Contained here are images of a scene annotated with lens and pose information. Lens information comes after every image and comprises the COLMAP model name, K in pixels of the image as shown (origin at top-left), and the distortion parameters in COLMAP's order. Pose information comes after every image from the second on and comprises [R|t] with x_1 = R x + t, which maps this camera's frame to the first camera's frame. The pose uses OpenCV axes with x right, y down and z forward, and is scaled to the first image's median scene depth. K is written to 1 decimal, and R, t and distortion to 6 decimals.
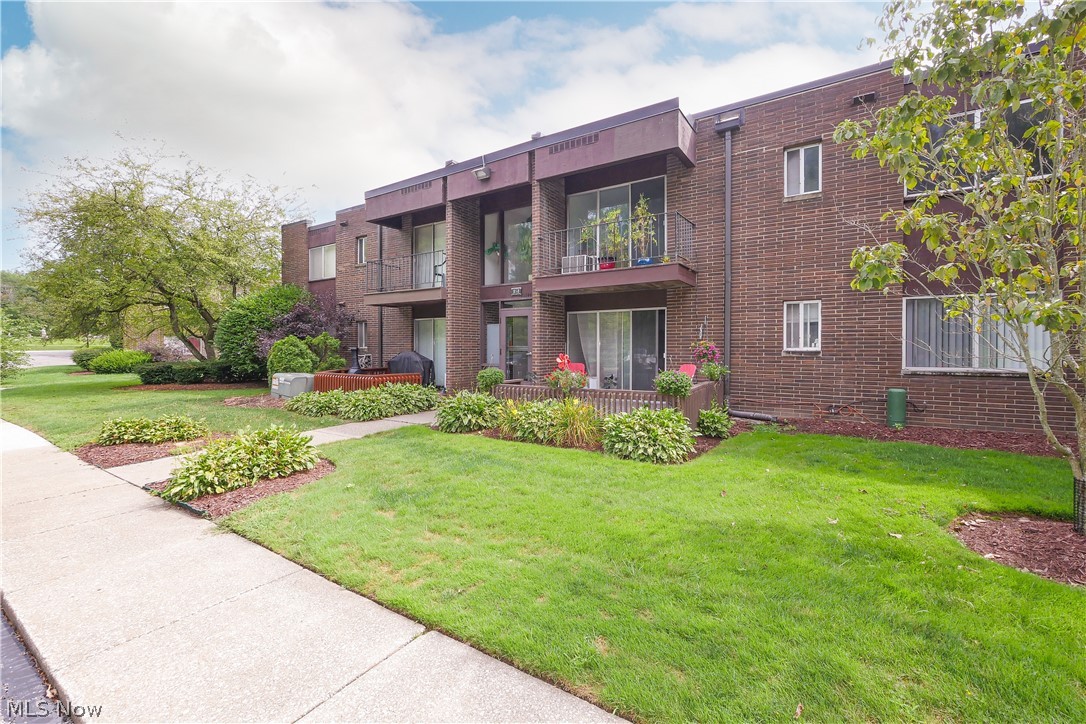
lens RADIAL K [[439.7, 0, 544.8], [0, 439.7, 346.7], [0, 0, 1]] dist [-0.000650, -0.000101]
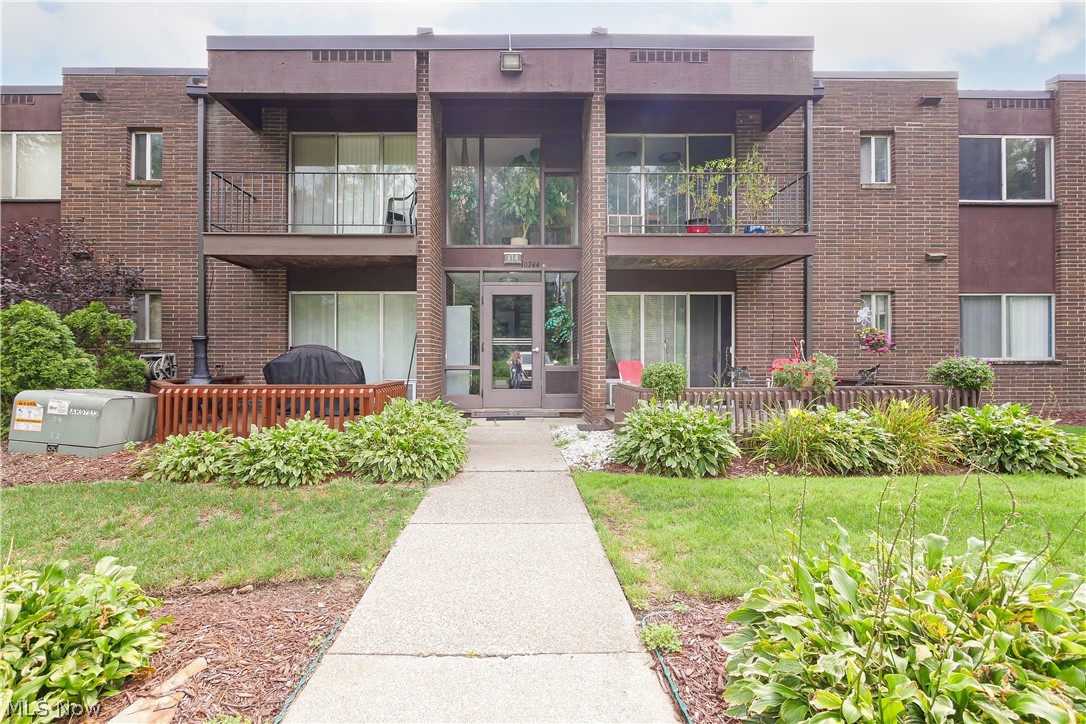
lens RADIAL K [[462.6, 0, 544.2], [0, 462.6, 354.4], [0, 0, 1]] dist [-0.001724, -0.000607]
pose [[0.842082, 0.004137, 0.539334, -0.480145], [0.000388, 0.999966, -0.008276, 0.034302], [-0.539350, 0.007179, 0.842051, 0.436976]]
